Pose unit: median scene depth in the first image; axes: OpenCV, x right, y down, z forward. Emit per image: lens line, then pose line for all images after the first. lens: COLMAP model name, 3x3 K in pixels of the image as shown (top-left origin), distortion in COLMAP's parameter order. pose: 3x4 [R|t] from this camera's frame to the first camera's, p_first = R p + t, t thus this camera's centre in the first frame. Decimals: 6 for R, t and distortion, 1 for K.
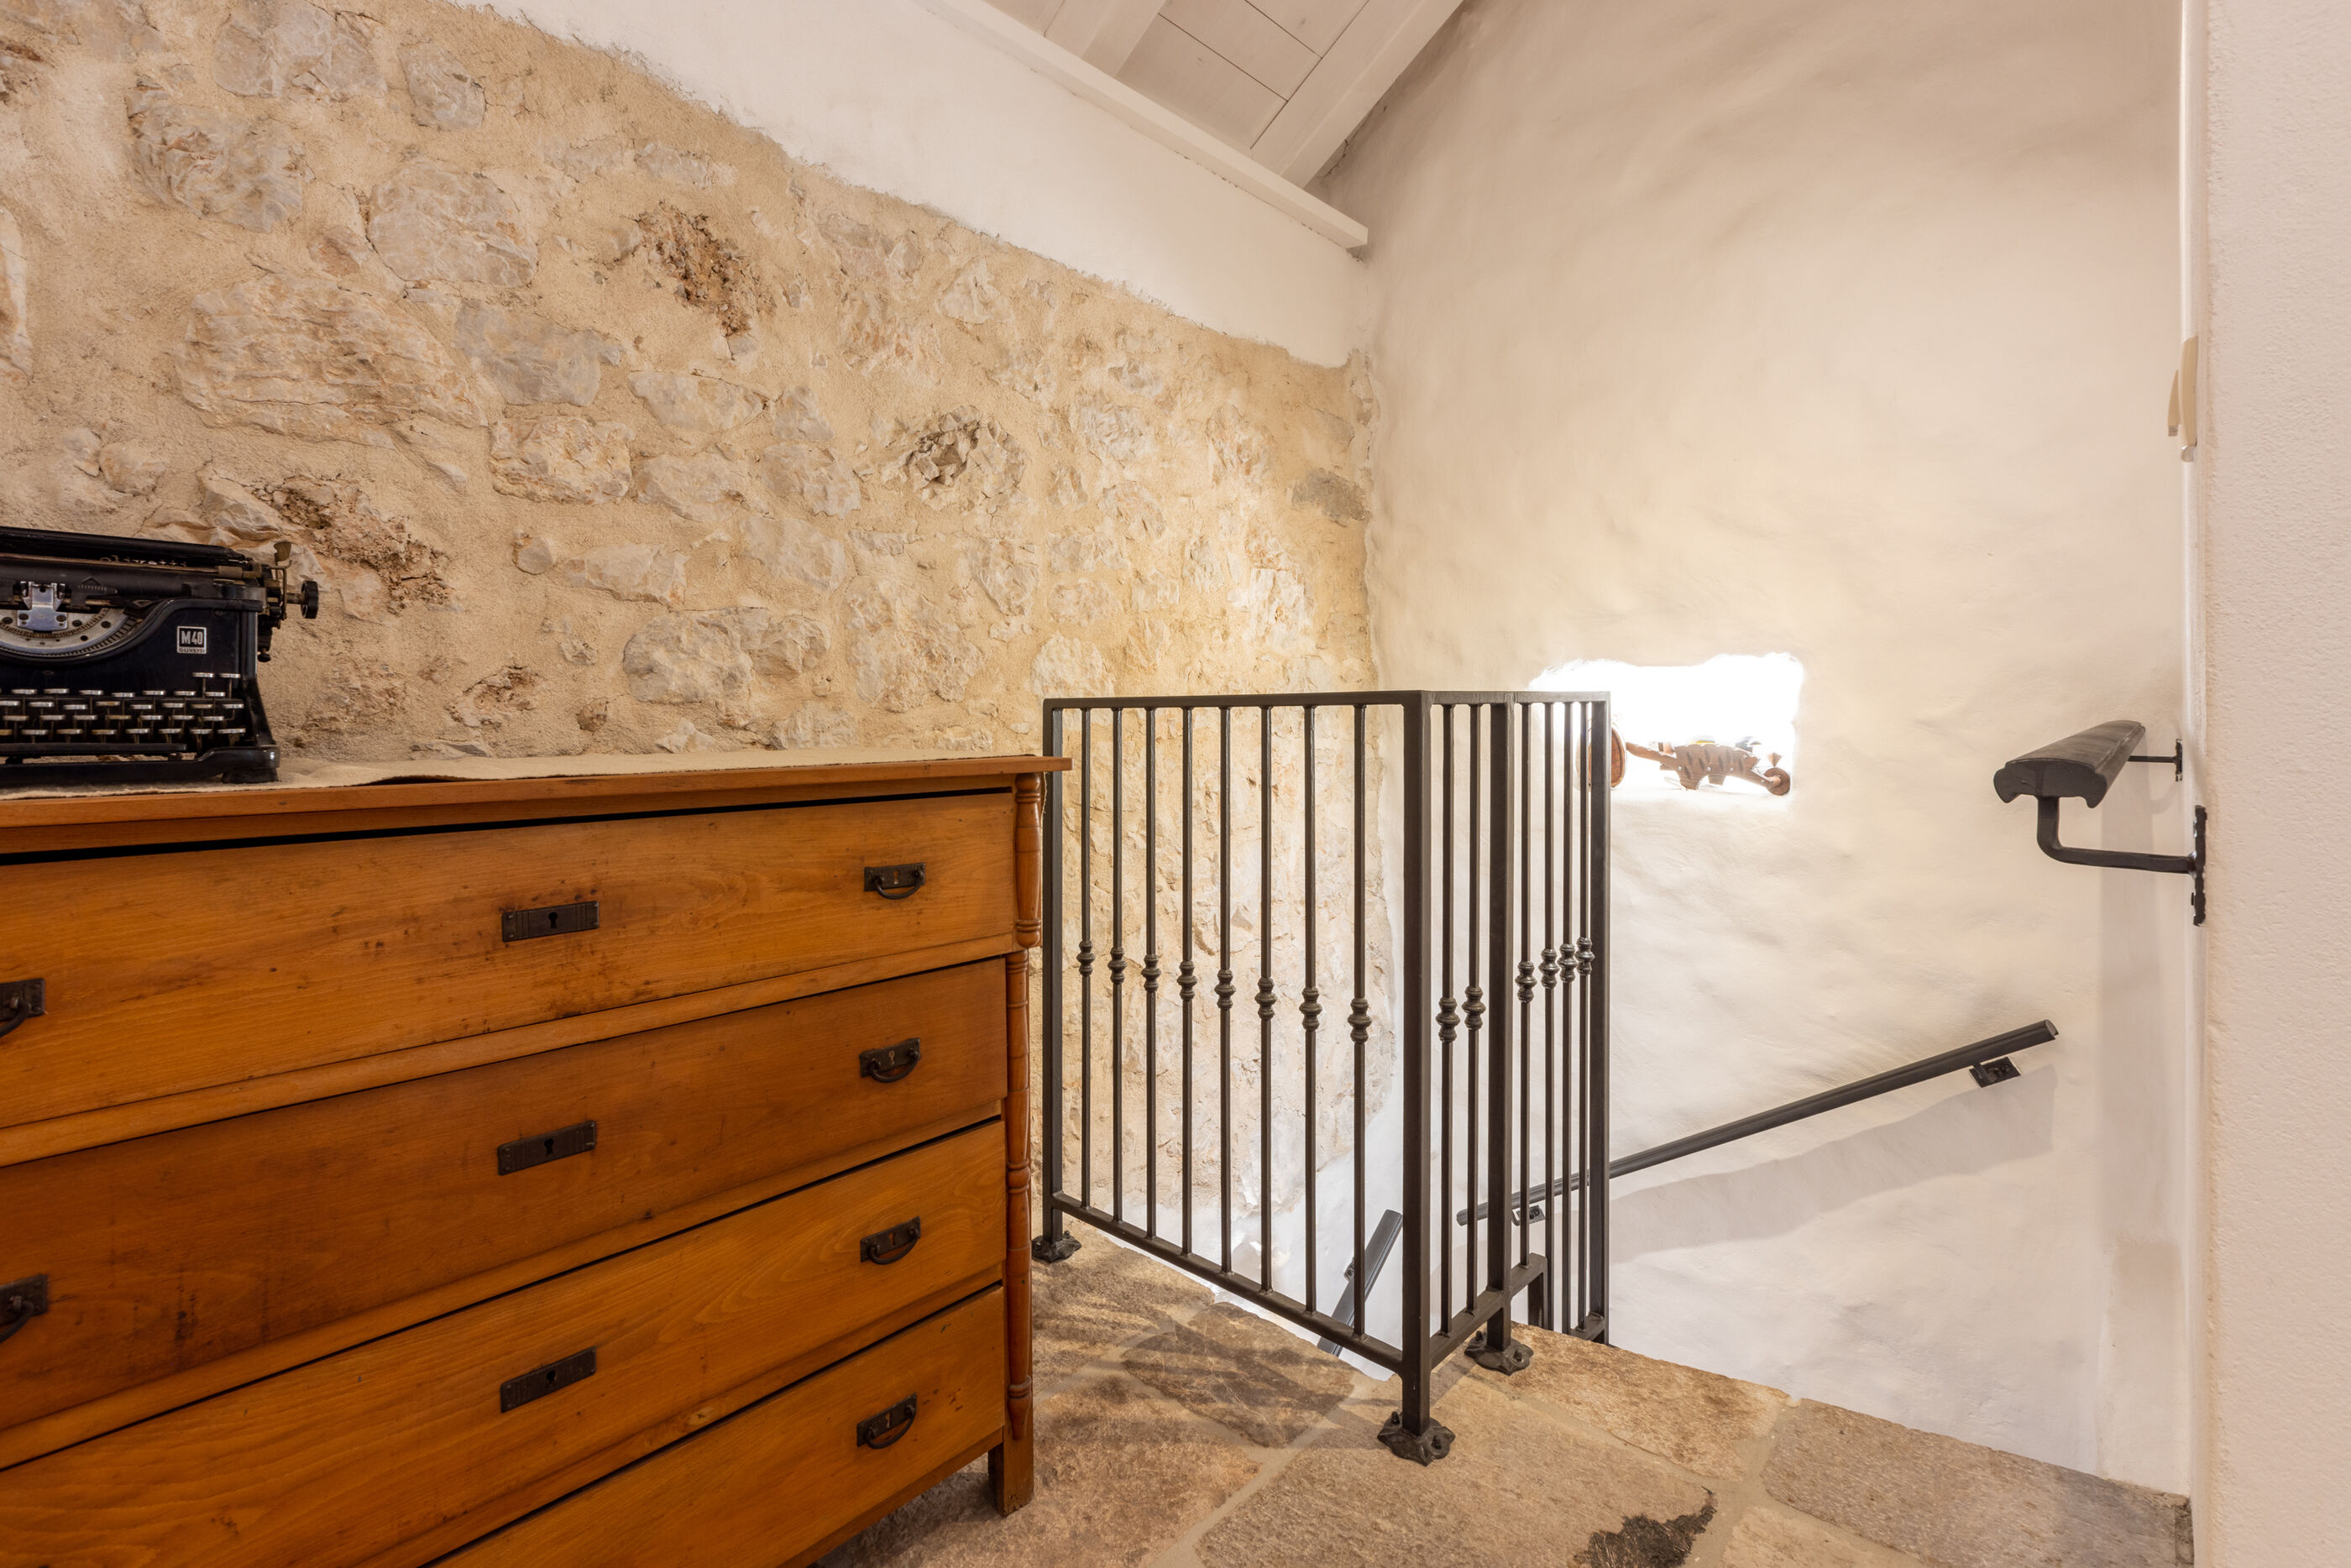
lens RADIAL K [[1049.5, 0, 1168.9], [0, 1049.5, 708.7], [0, 0, 1]] dist [0.000486, 0.000719]
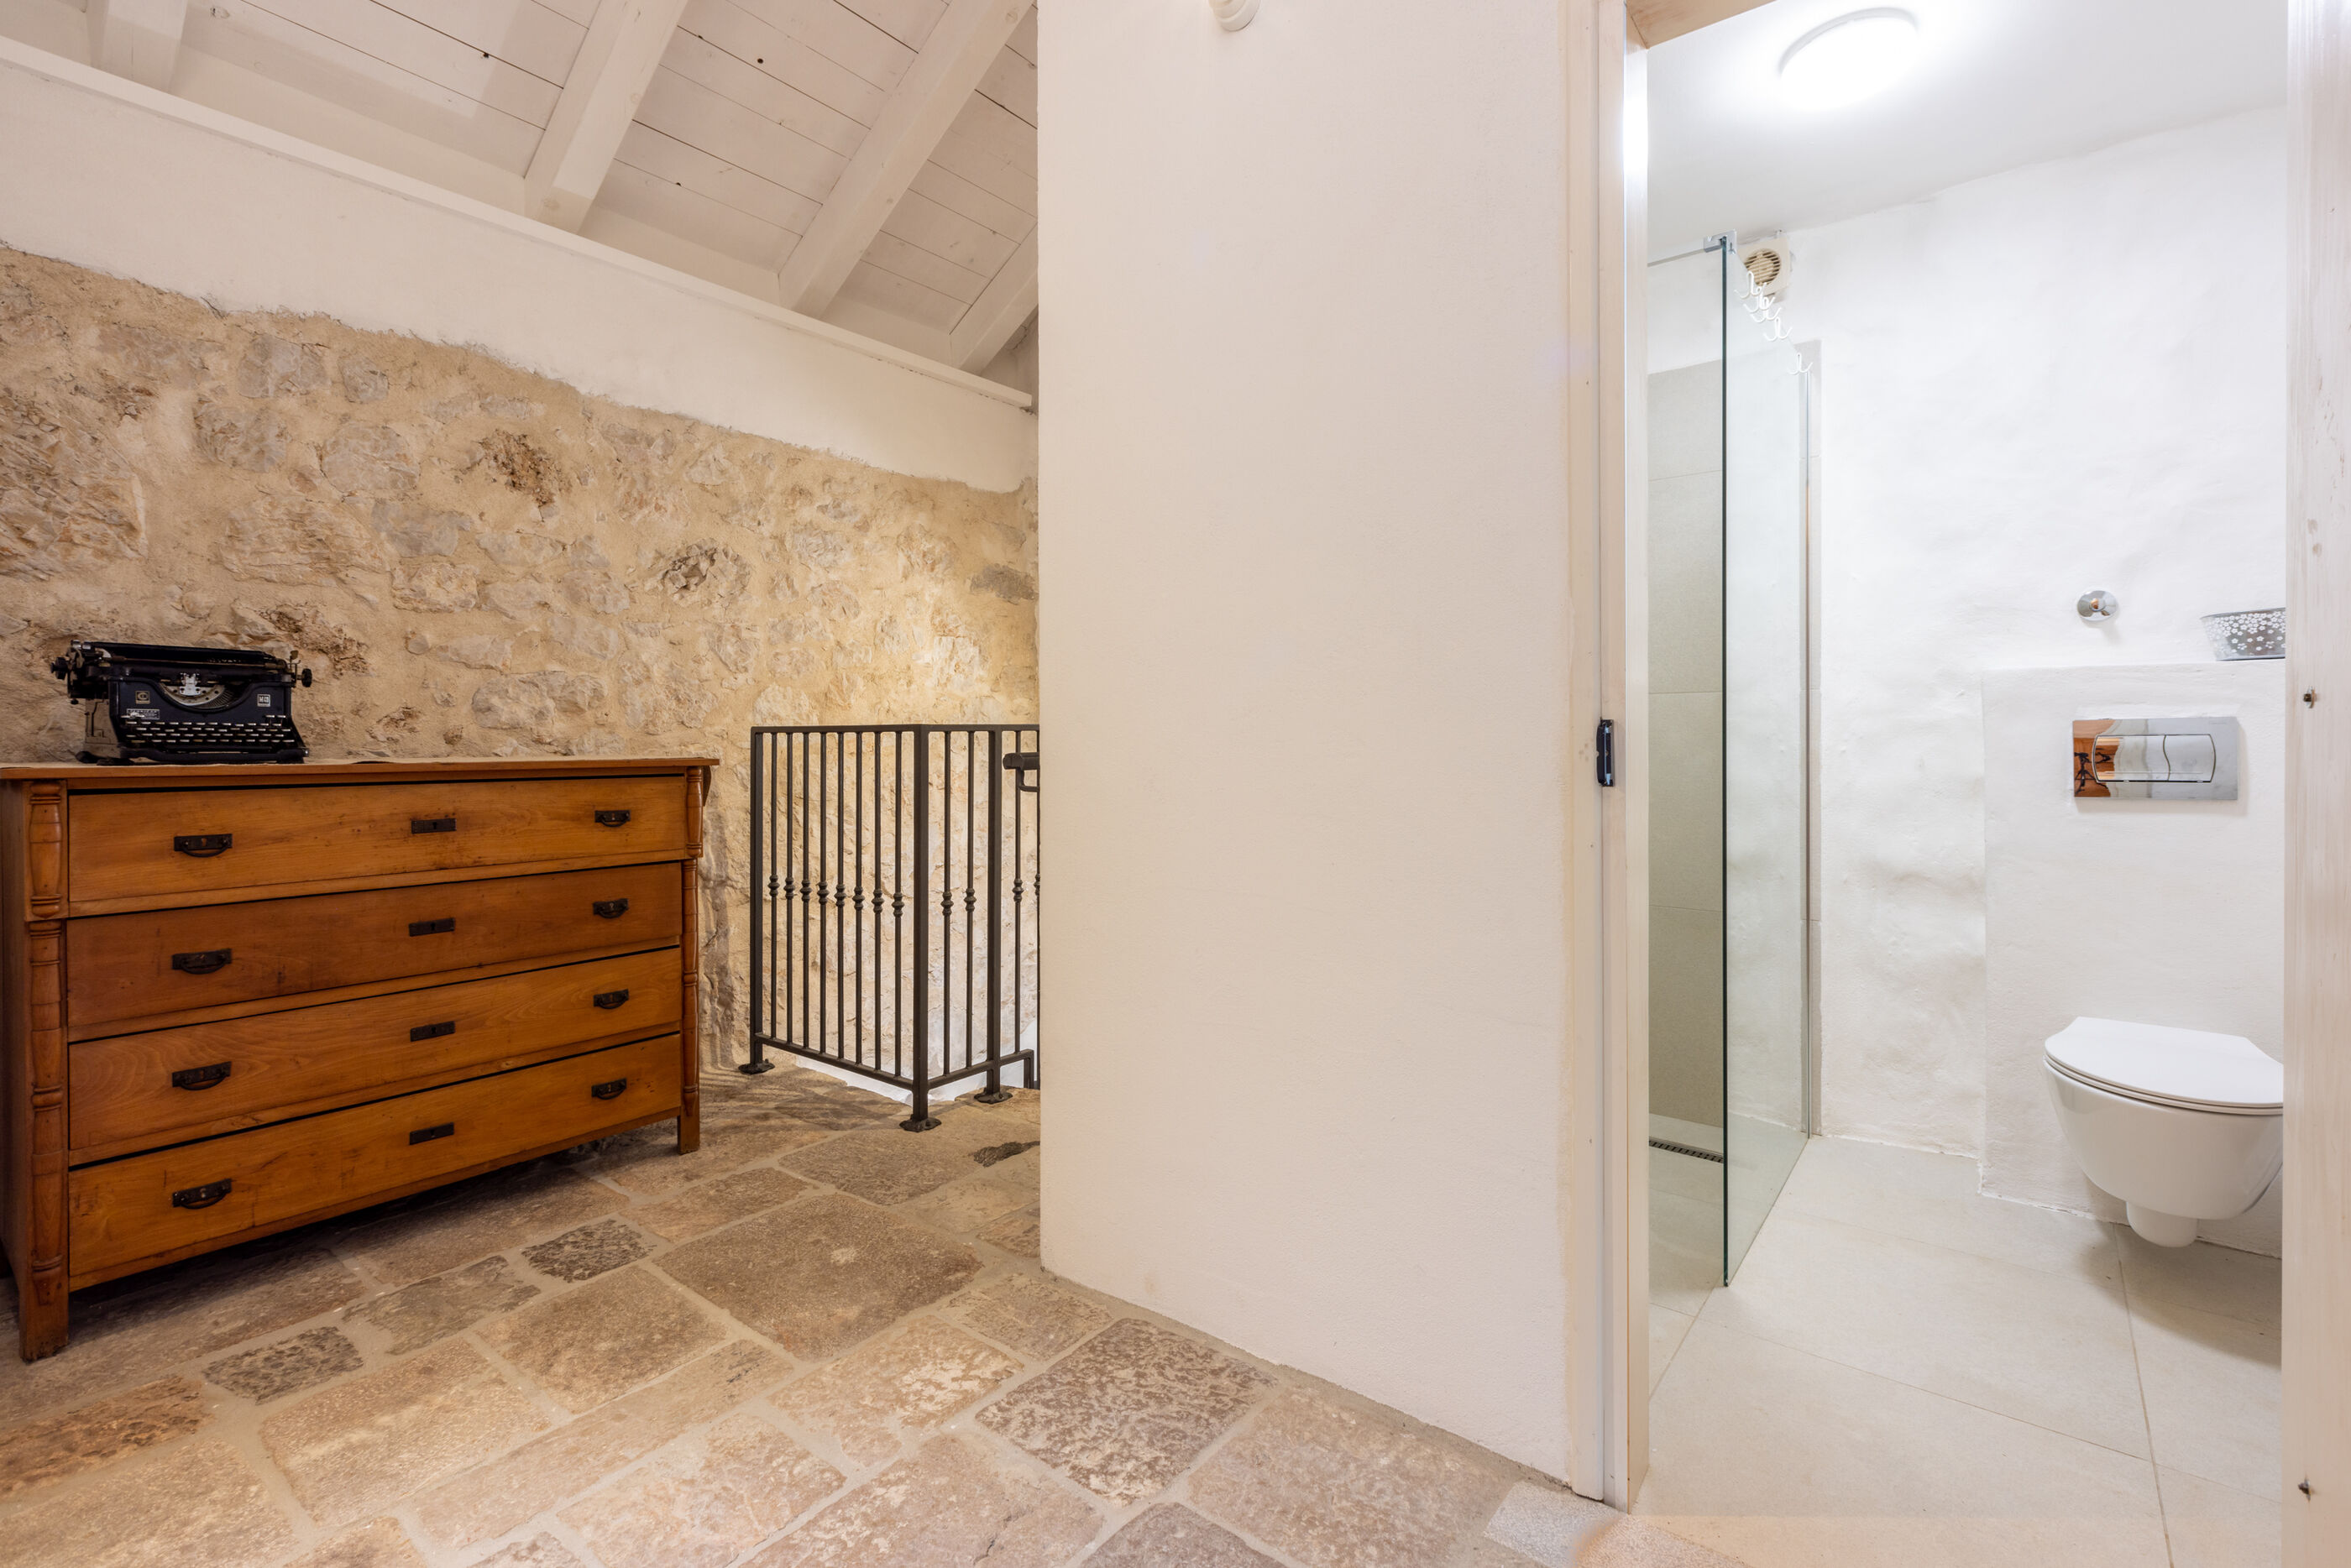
lens RADIAL K [[1062.0, 0, 1170.6], [0, 1062.0, 740.4], [0, 0, 1]] dist [0.002039, -0.000242]
pose [[0.995835, 0.003690, 0.091099, 0.495048], [-0.004281, 0.999971, 0.006291, -0.001772], [-0.091073, -0.006655, 0.995822, -0.900825]]
